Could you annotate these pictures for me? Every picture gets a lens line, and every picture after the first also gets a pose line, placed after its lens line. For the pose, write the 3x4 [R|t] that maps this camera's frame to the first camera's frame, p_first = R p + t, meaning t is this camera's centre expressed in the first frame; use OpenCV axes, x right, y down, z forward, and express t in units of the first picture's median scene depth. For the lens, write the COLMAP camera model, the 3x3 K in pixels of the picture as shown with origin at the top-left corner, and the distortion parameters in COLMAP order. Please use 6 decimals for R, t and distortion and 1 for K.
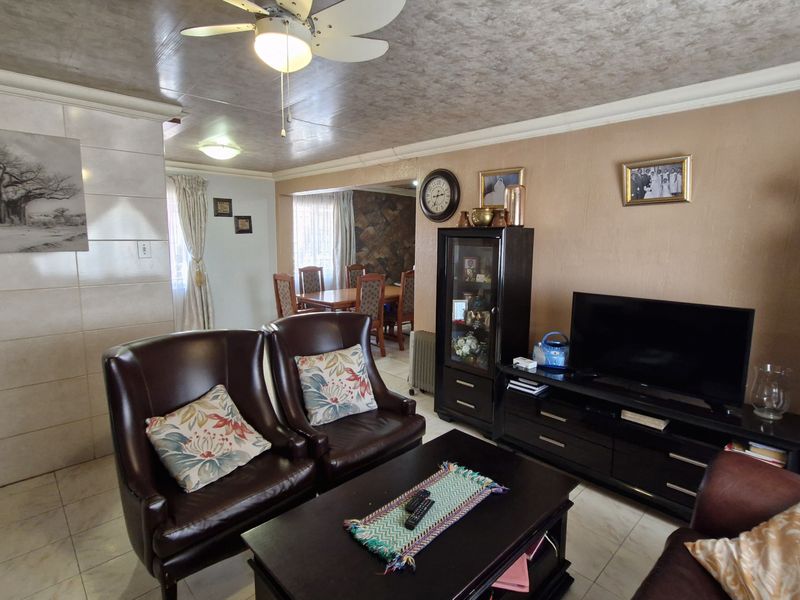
lens RADIAL K [[420.5, 0, 402.2], [0, 420.5, 291.5], [0, 0, 1]] dist [0.002952, -0.000599]
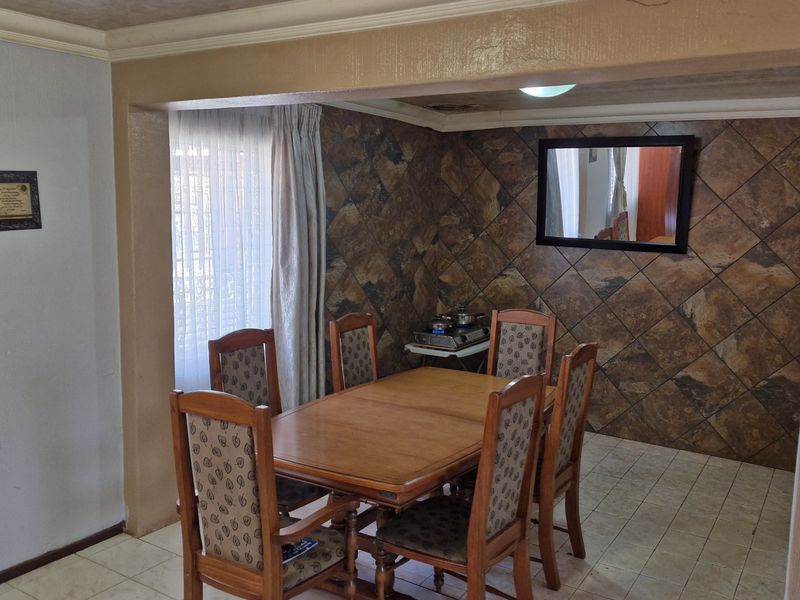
lens RADIAL K [[708.3, 0, 400.0], [0, 708.3, 300.0], [0, 0, 1]] dist [0.011339, 0.000214]
pose [[0.969703, -0.024691, 0.243037, -0.205031], [0.024511, 0.999692, 0.003765, -0.073642], [-0.243055, 0.002306, 0.970010, 0.394884]]
